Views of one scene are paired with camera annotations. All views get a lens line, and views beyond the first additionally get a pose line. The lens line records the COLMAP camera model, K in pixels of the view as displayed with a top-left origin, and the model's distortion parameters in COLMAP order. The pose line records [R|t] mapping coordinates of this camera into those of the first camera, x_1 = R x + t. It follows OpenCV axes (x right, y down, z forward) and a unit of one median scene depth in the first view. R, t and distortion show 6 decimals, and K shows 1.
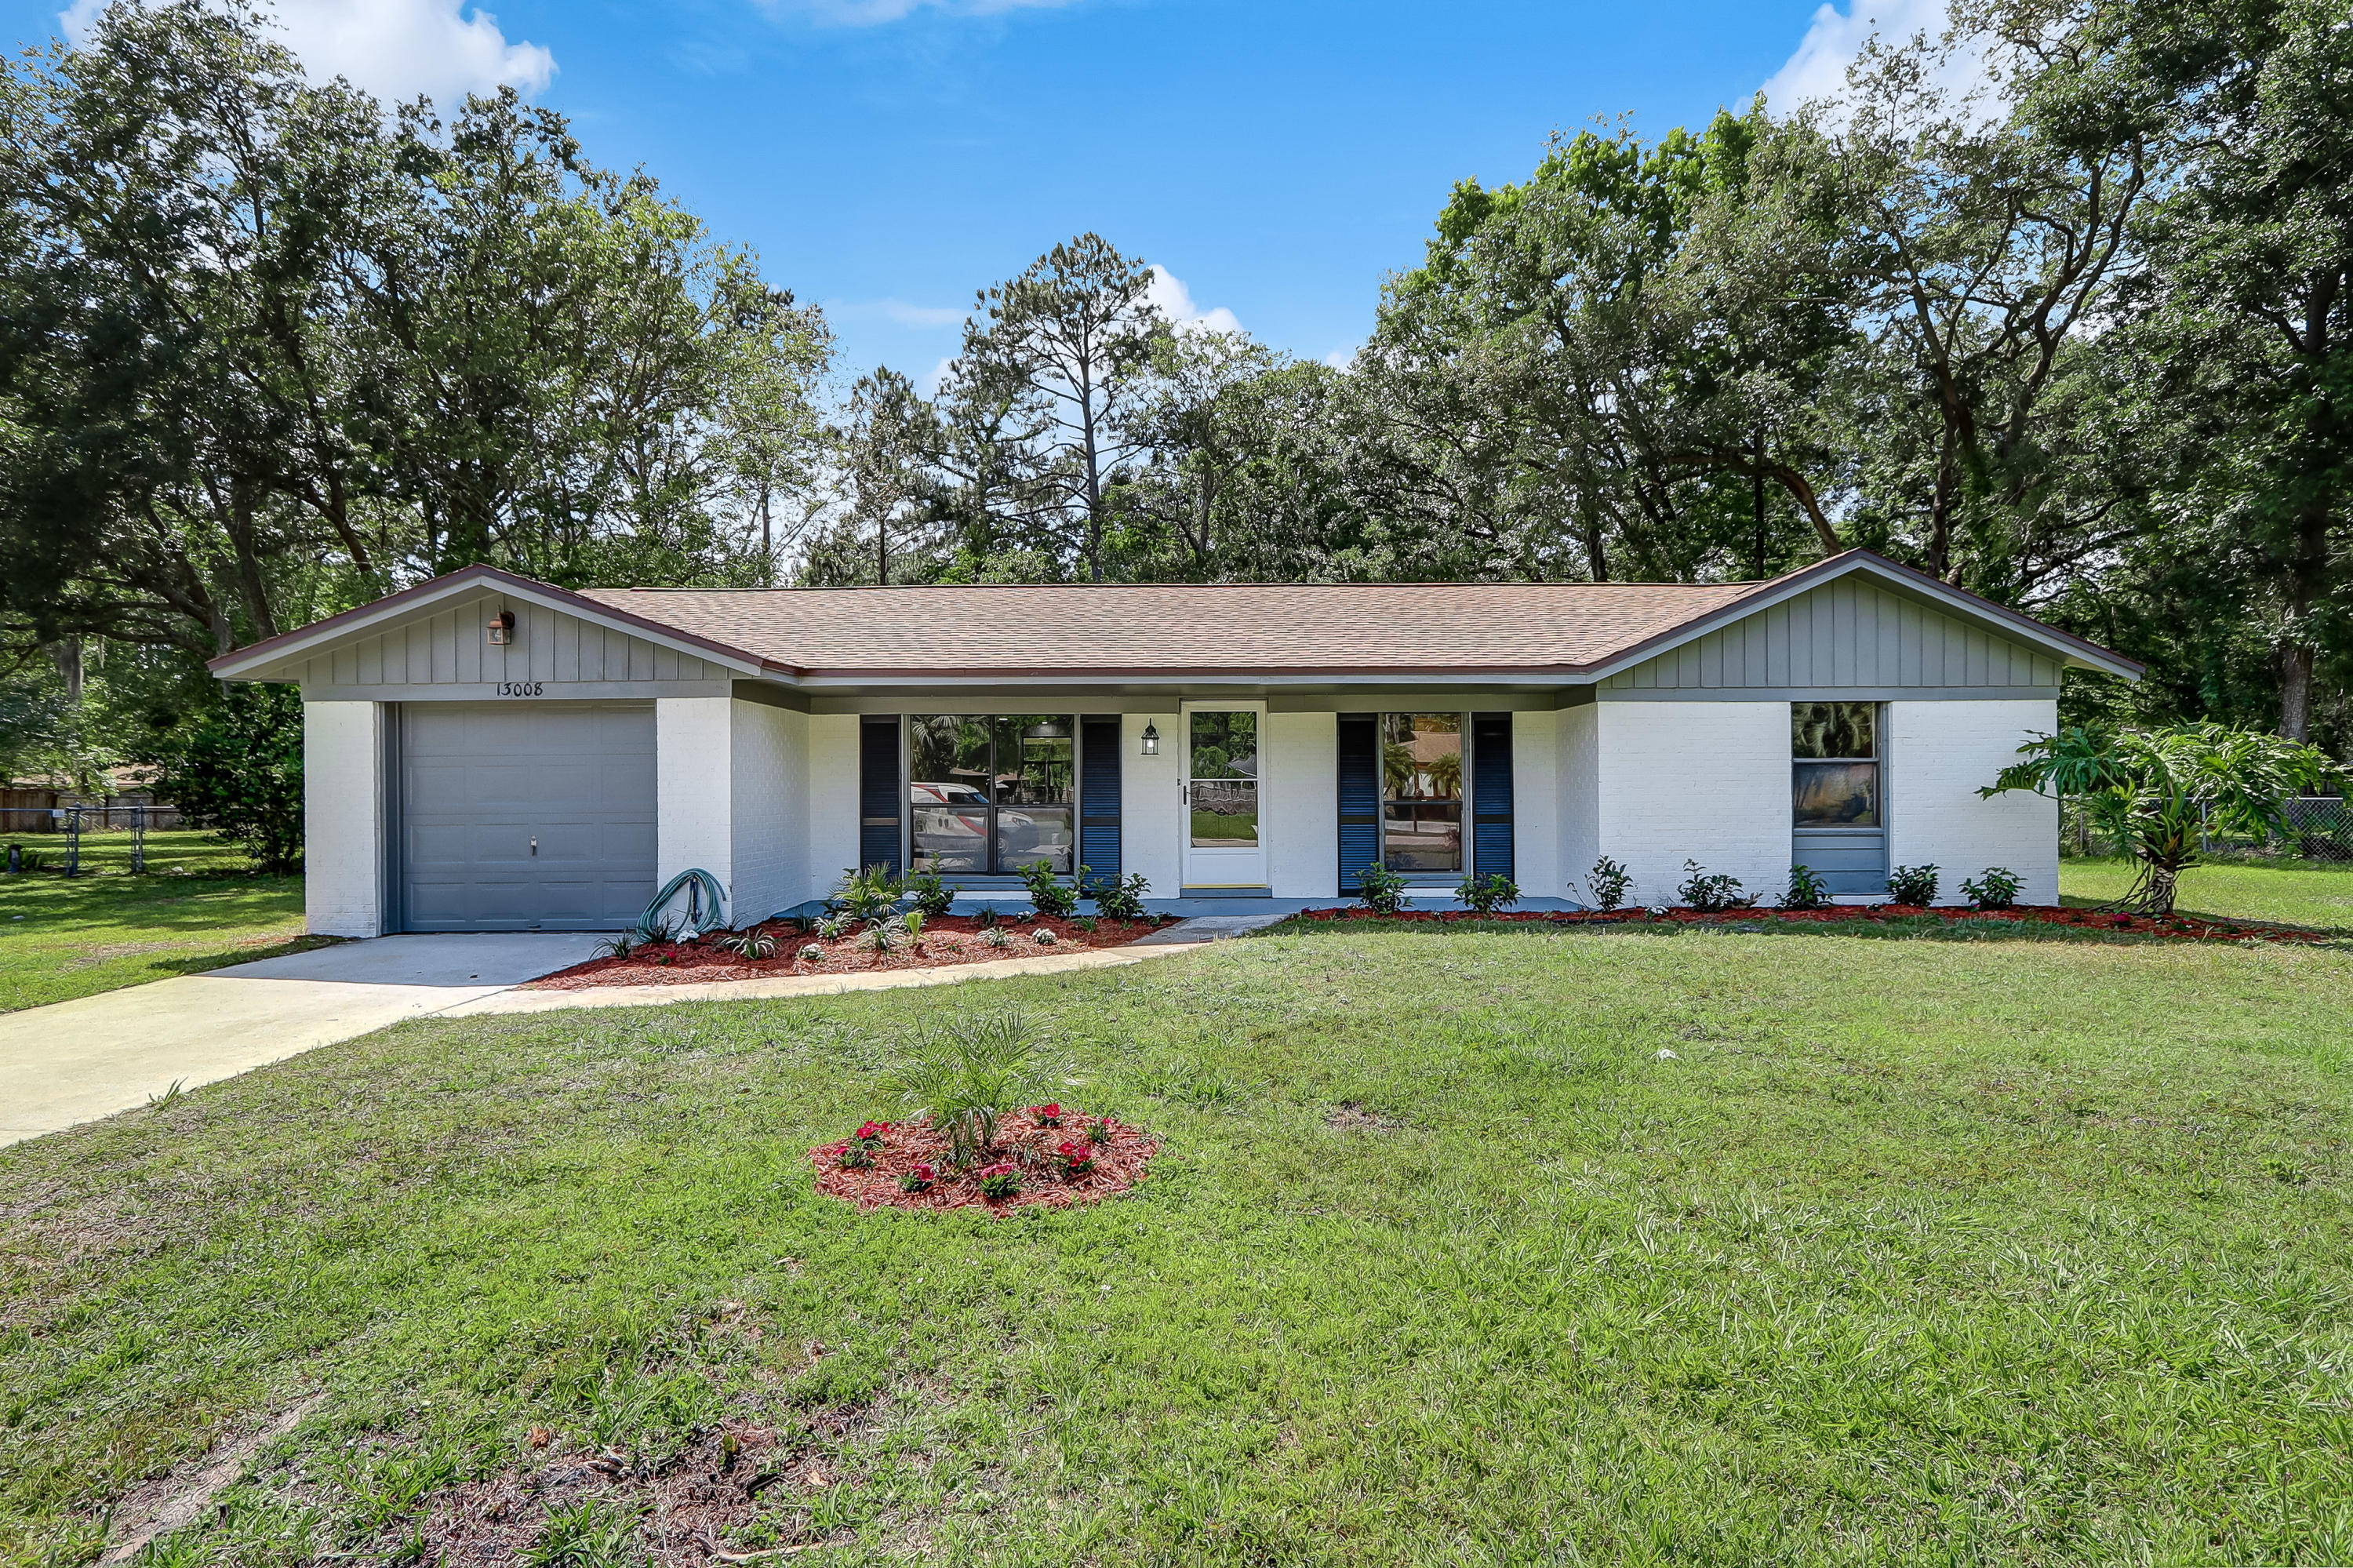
lens RADIAL K [[1113.3, 0, 1180.3], [0, 1113.3, 779.0], [0, 0, 1]] dist [-0.016750, 0.000804]
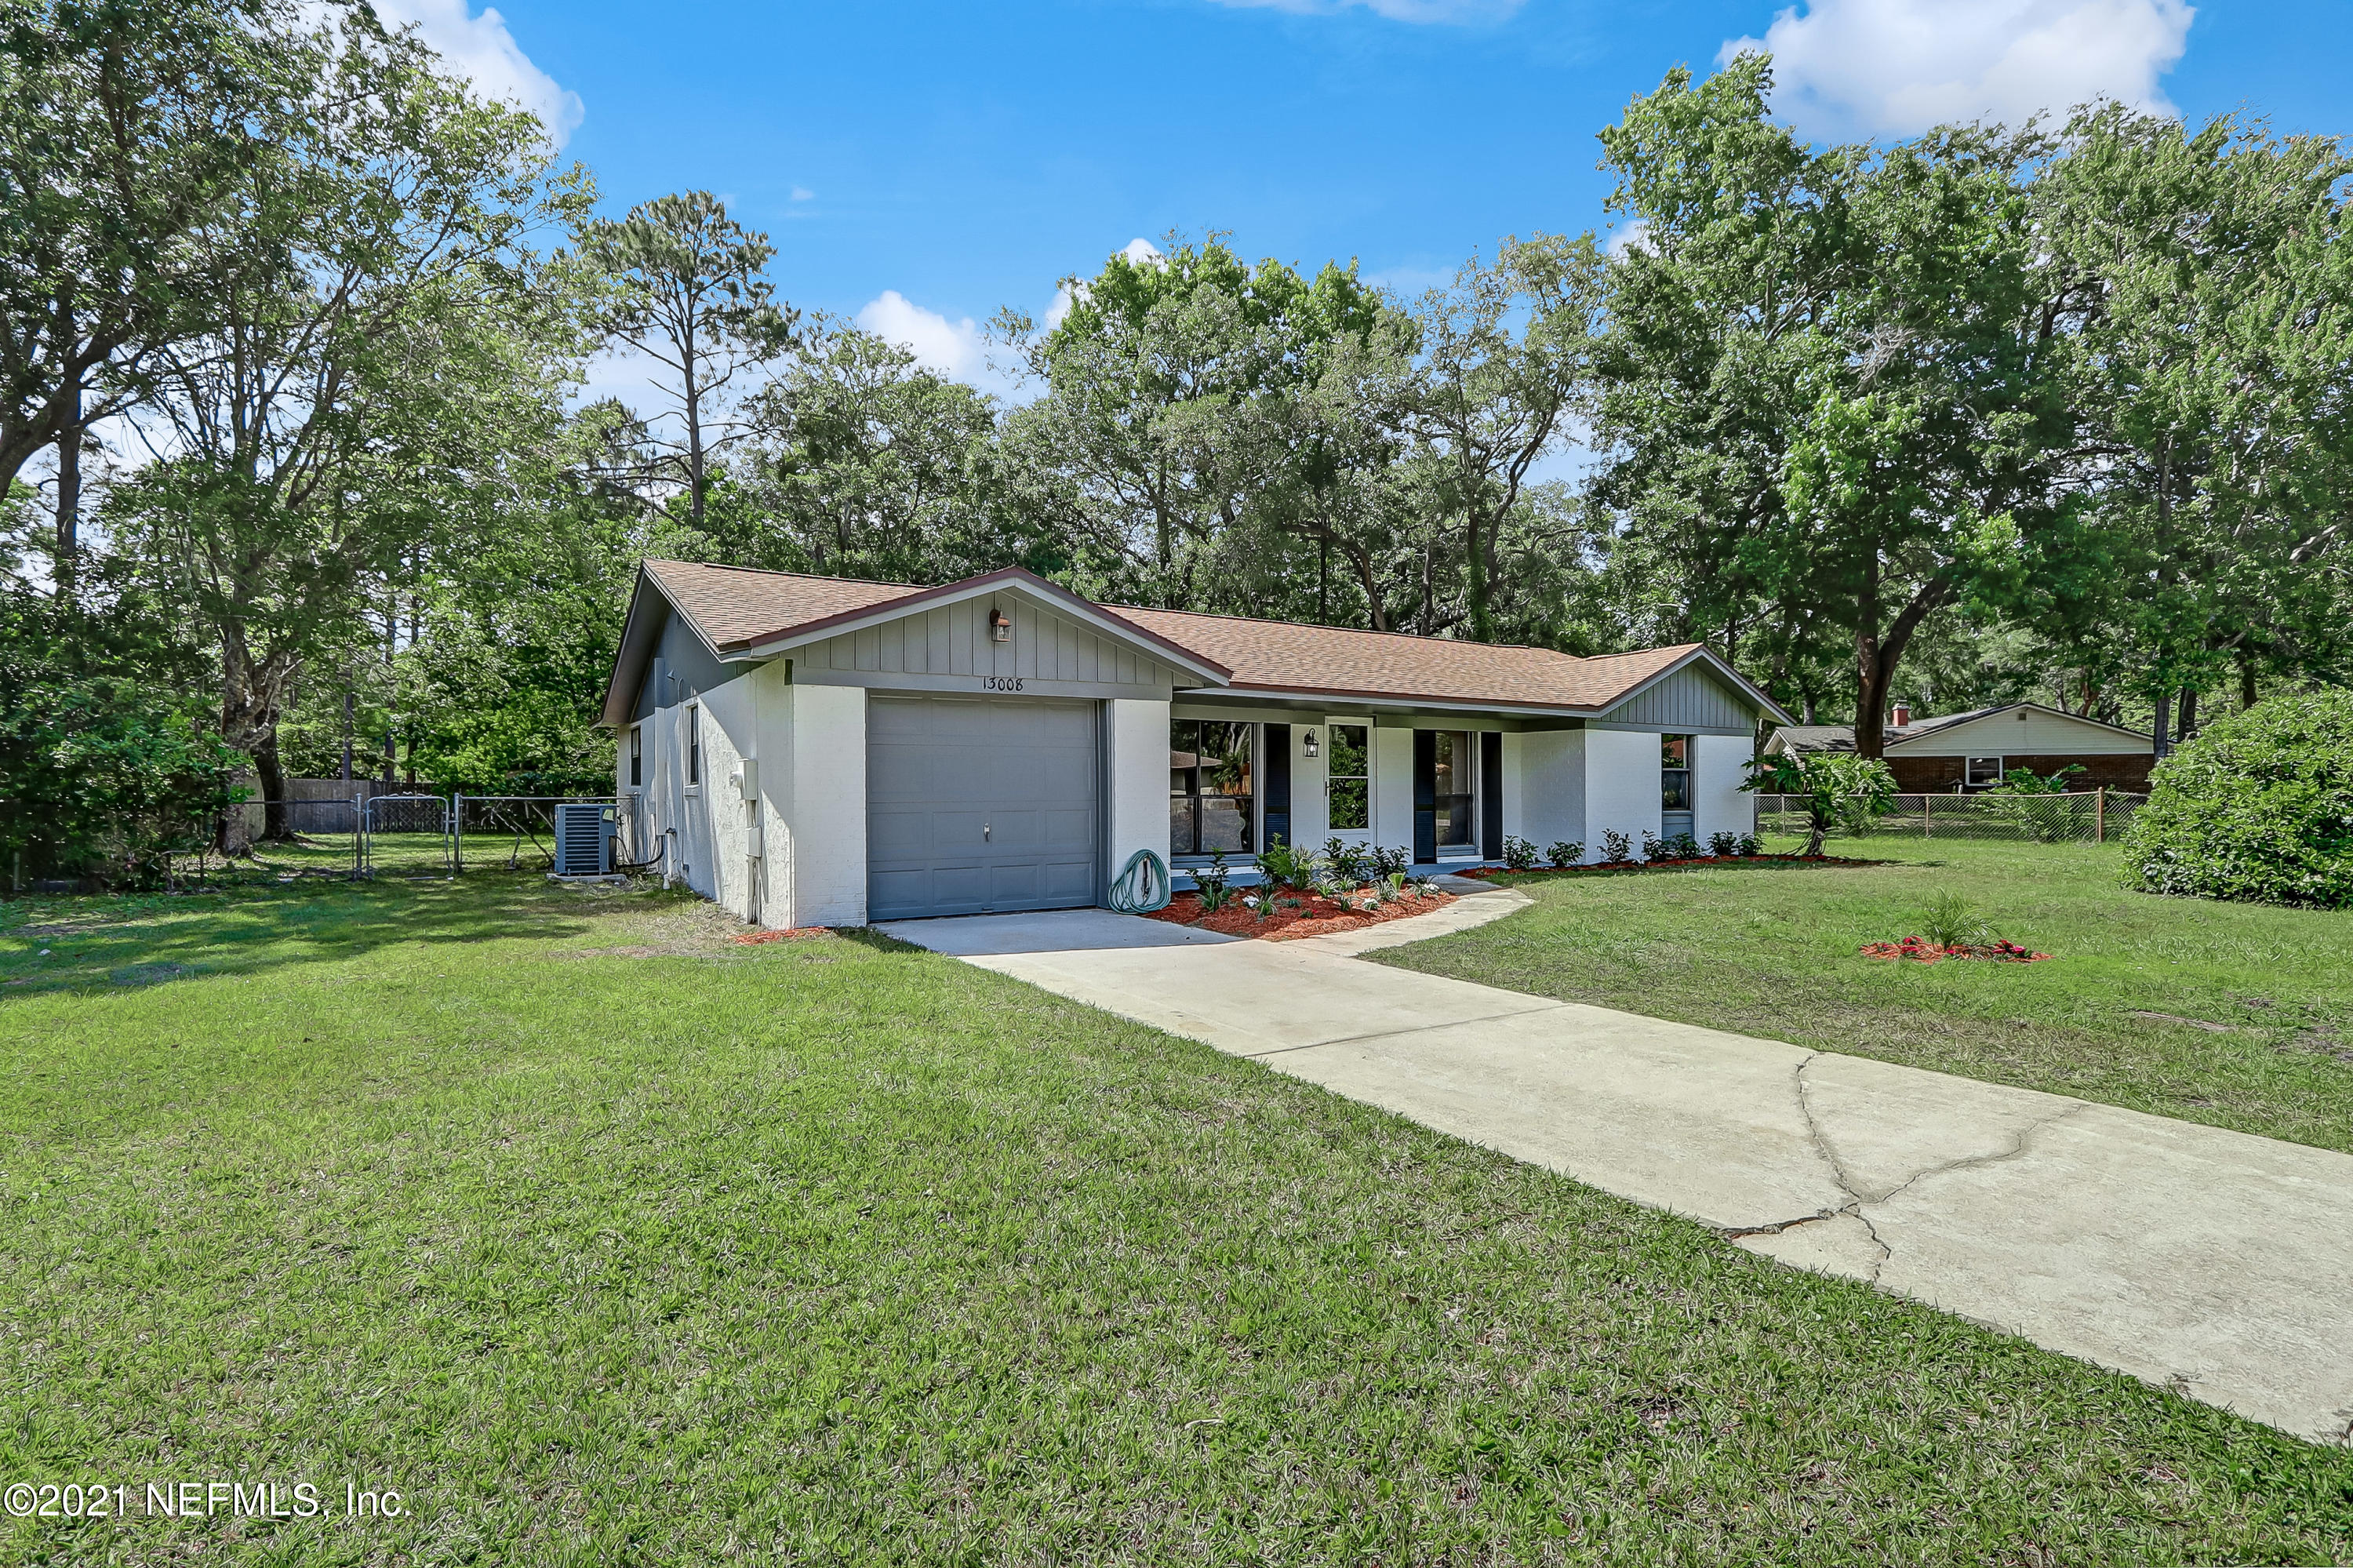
lens RADIAL K [[1113.3, 0, 1181.9], [0, 1113.3, 783.2], [0, 0, 1]] dist [-0.016750, 0.000804]
pose [[0.839702, 0.008077, 0.542988, -0.839827], [-0.007637, 0.999966, -0.003065, 0.013154], [-0.542994, -0.001573, 0.839735, 0.012170]]
